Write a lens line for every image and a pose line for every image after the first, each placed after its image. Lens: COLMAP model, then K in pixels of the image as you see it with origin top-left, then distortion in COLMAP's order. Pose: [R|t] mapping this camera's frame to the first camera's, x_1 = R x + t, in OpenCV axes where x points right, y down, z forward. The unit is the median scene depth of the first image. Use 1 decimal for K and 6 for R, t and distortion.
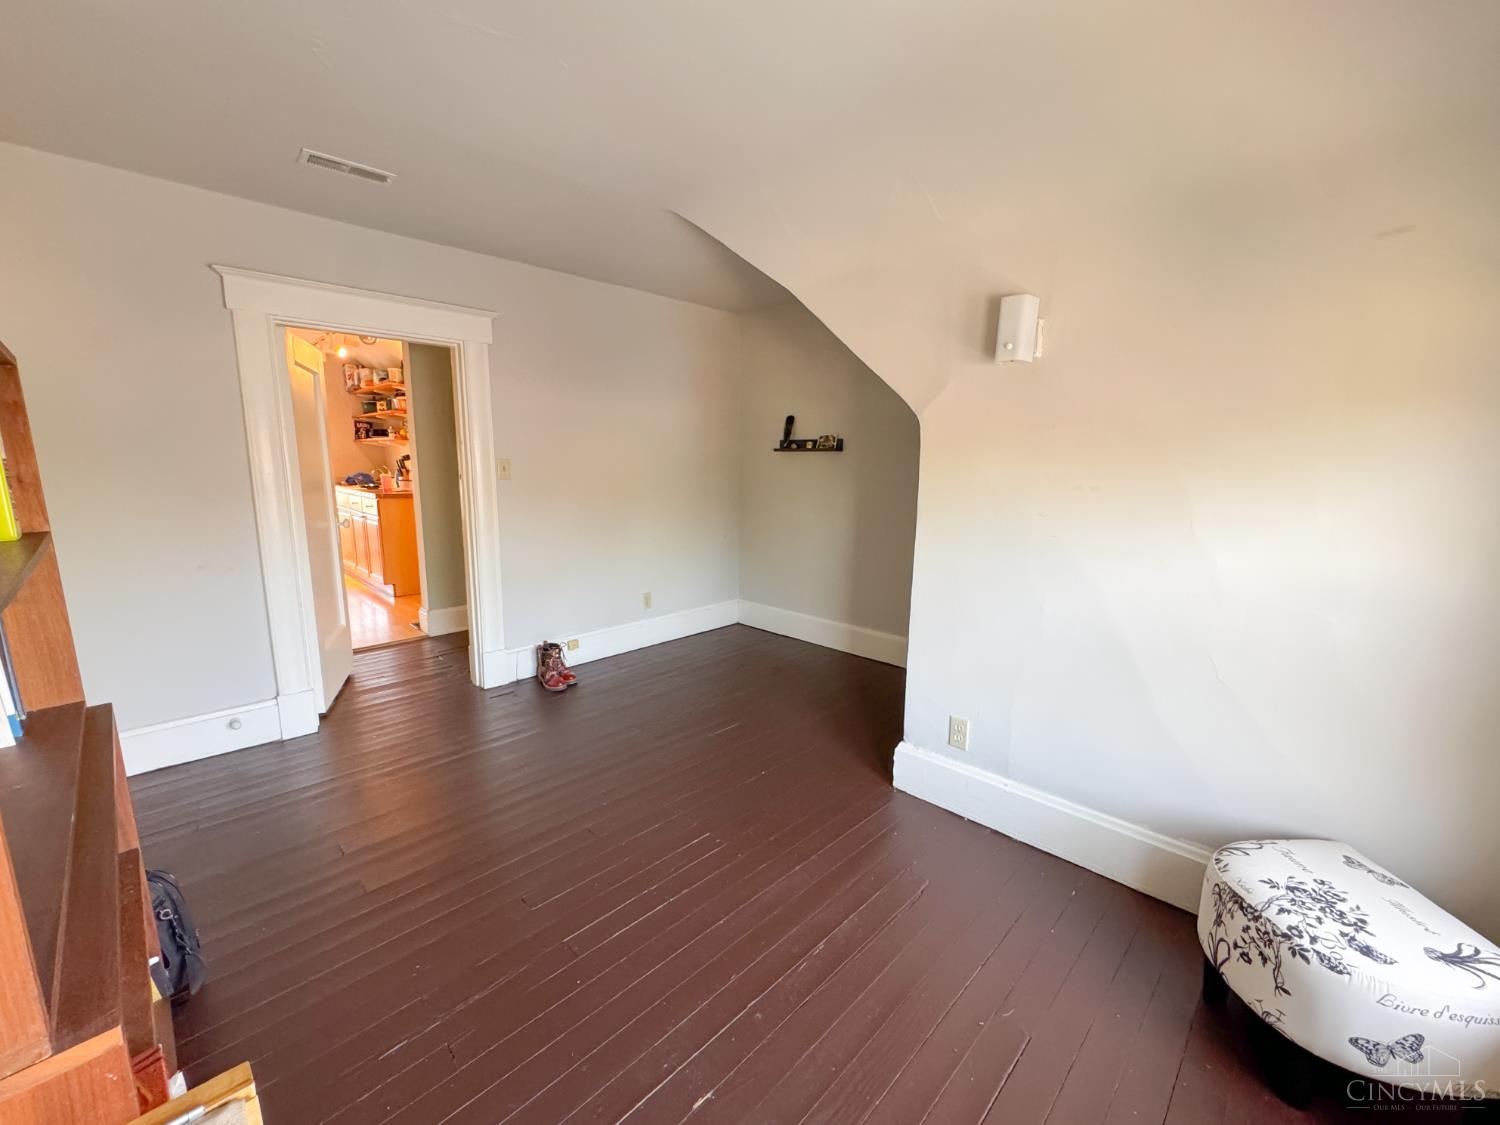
lens RADIAL K [[599.9, 0, 751.5], [0, 599.9, 564.3], [0, 0, 1]] dist [-0.001613, 0.000988]
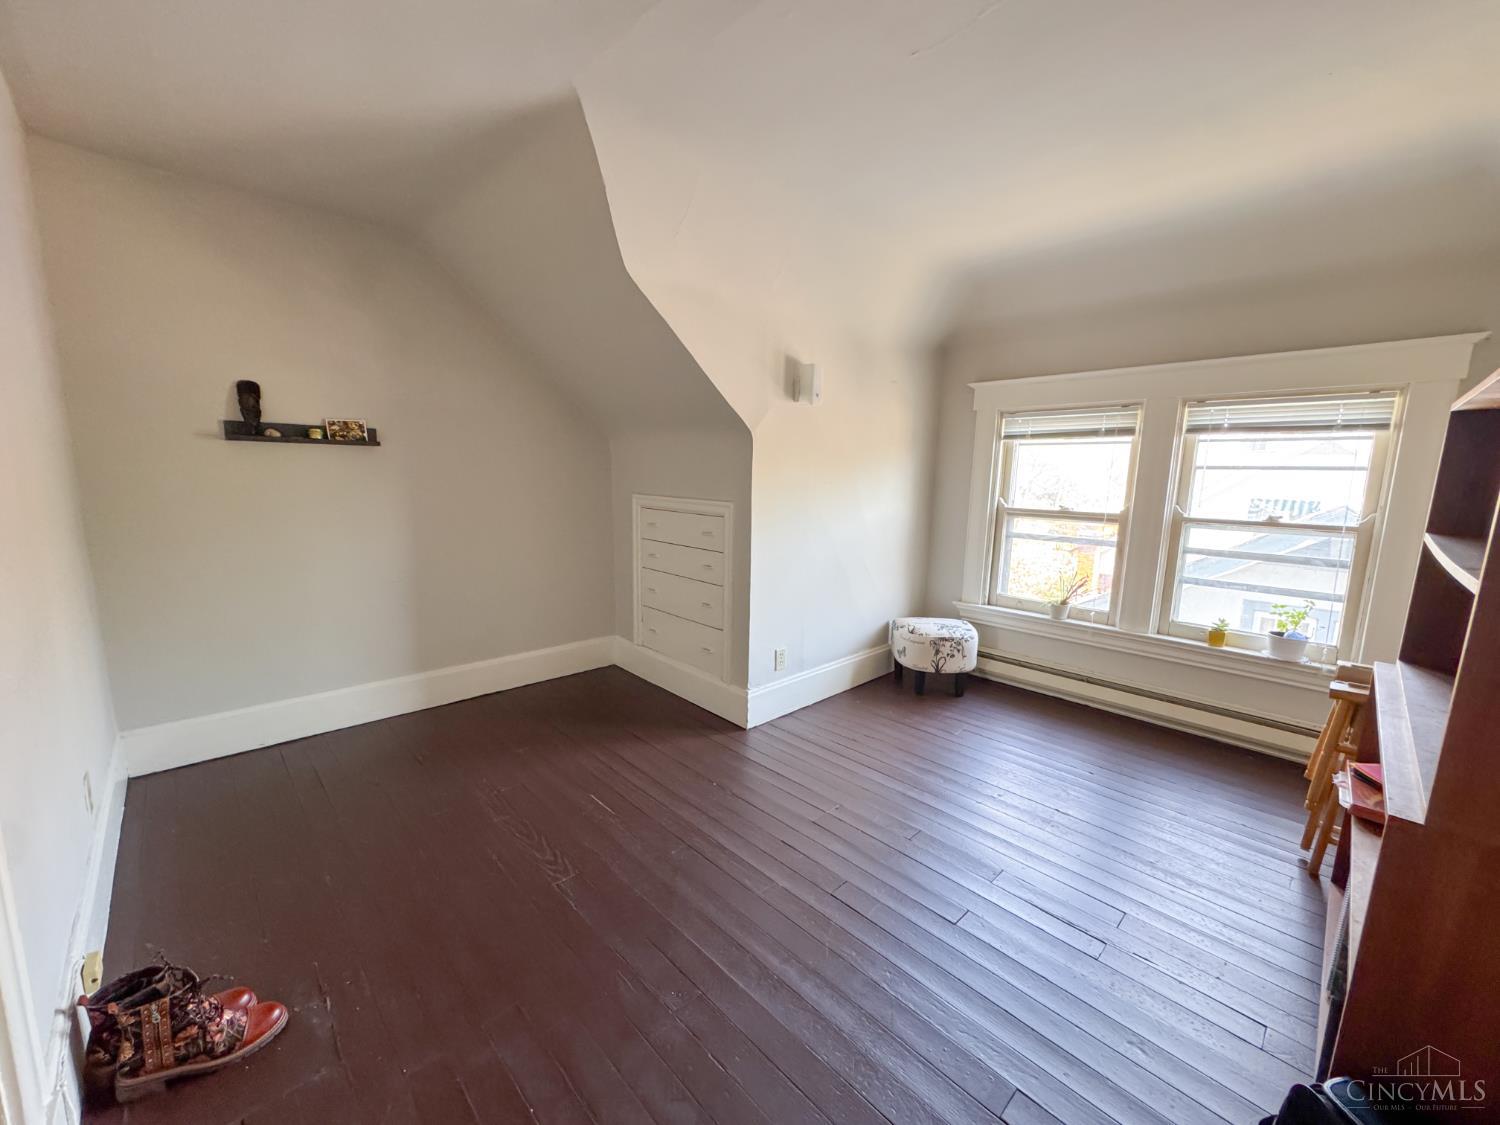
lens RADIAL K [[599.9, 0, 751.2], [0, 599.9, 566.3], [0, 0, 1]] dist [-0.001613, 0.000988]
pose [[0.035390, -0.163230, 0.985953, -0.566467], [0.148986, 0.976408, 0.156303, -0.092042], [-0.988206, 0.141361, 0.058874, 0.529984]]
